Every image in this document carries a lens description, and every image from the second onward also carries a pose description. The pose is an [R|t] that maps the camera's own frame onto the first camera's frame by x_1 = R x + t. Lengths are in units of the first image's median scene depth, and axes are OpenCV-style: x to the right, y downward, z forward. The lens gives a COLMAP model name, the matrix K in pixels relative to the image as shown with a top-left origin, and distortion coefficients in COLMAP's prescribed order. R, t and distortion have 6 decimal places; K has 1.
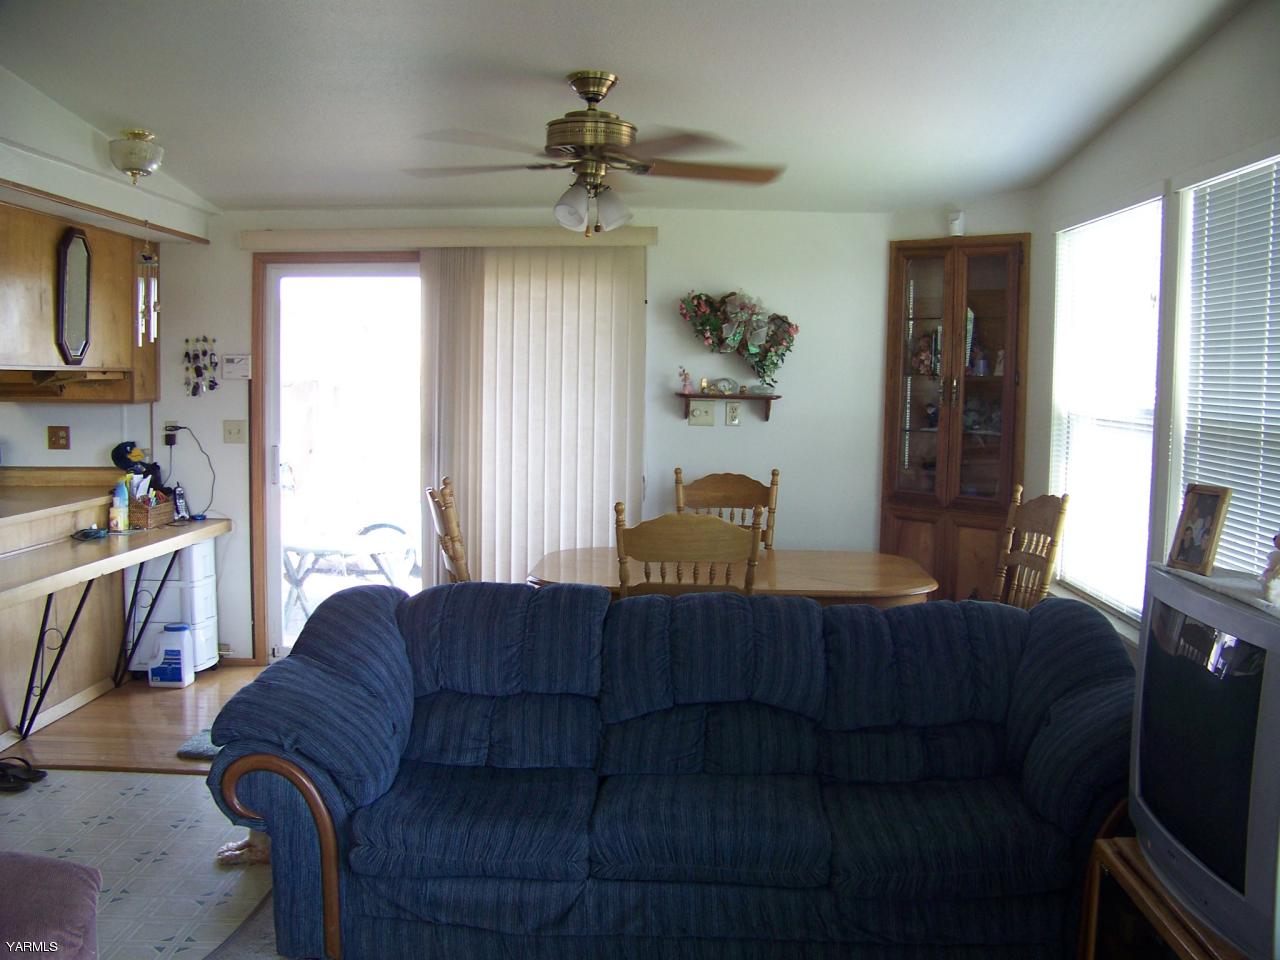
lens RADIAL K [[1367.9, 0, 640.0], [0, 1367.9, 480.0], [0, 0, 1]] dist [-0.449084, 0.800331]
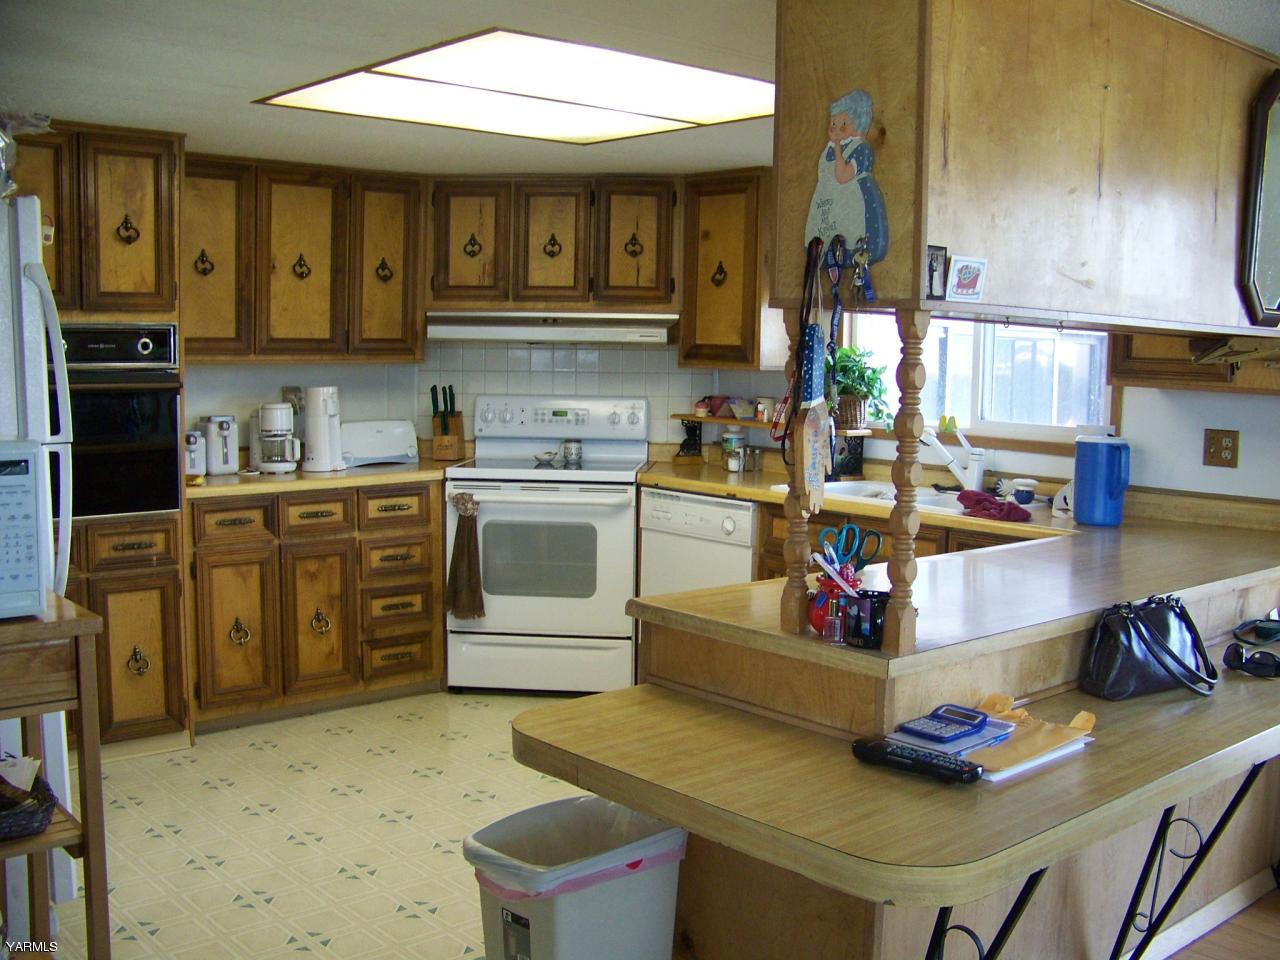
lens RADIAL K [[1338.2, 0, 666.2], [0, 1338.2, 499.5], [0, 0, 1]] dist [-0.242866, 0.312948]
pose [[0.686992, 0.087903, -0.721328, -0.182636], [-0.070167, 0.996042, 0.054553, -0.023547], [0.723269, 0.013137, 0.690441, 0.374808]]
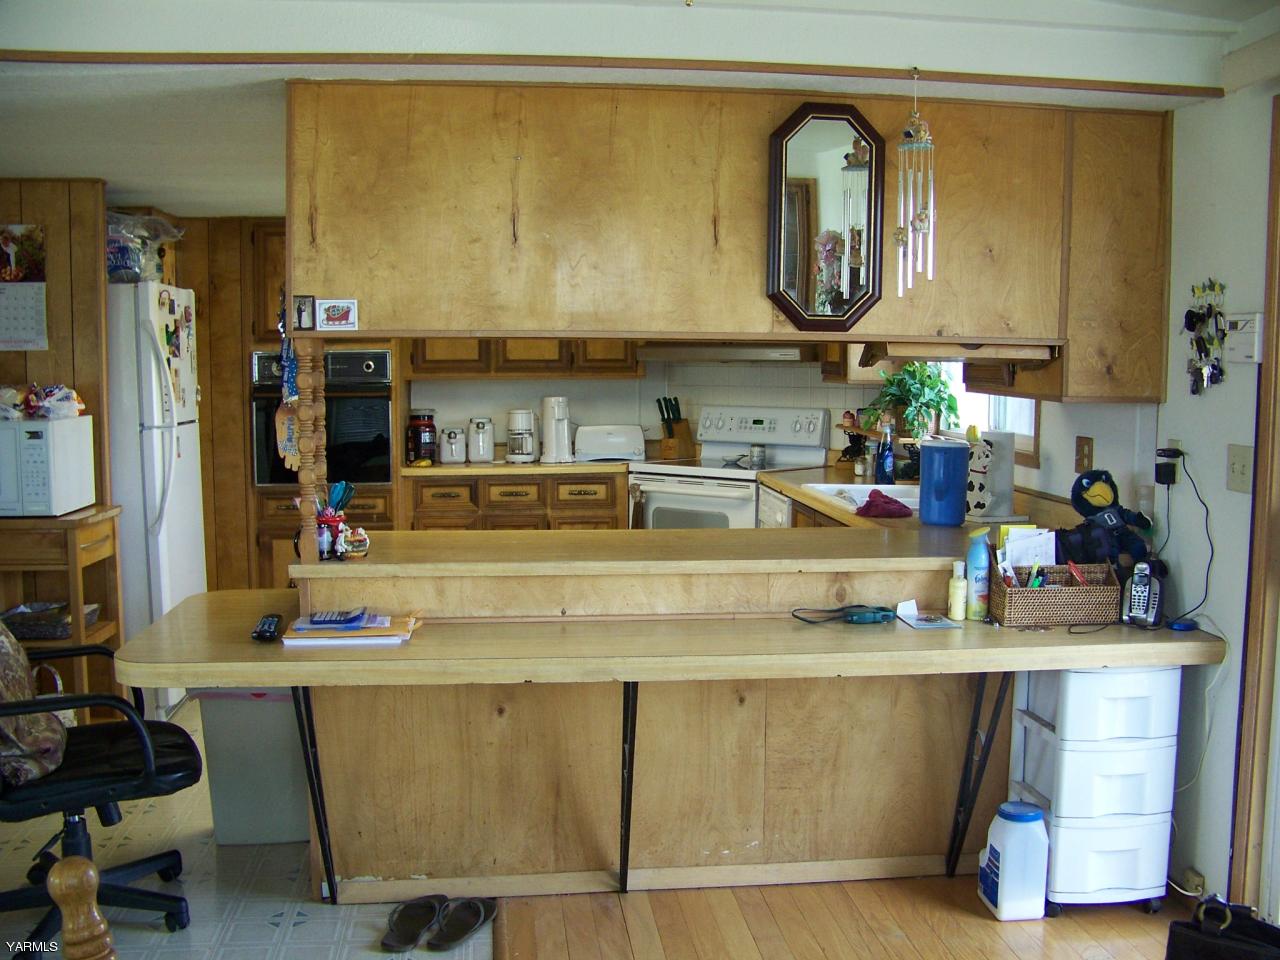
lens RADIAL K [[1338.2, 0, 666.2], [0, 1338.2, 499.5], [0, 0, 1]] dist [-0.242866, 0.312948]
pose [[0.143655, 0.095008, -0.985057, 0.144678], [-0.079870, 0.993247, 0.084150, -0.049329], [0.986400, 0.066588, 0.150273, 0.719762]]
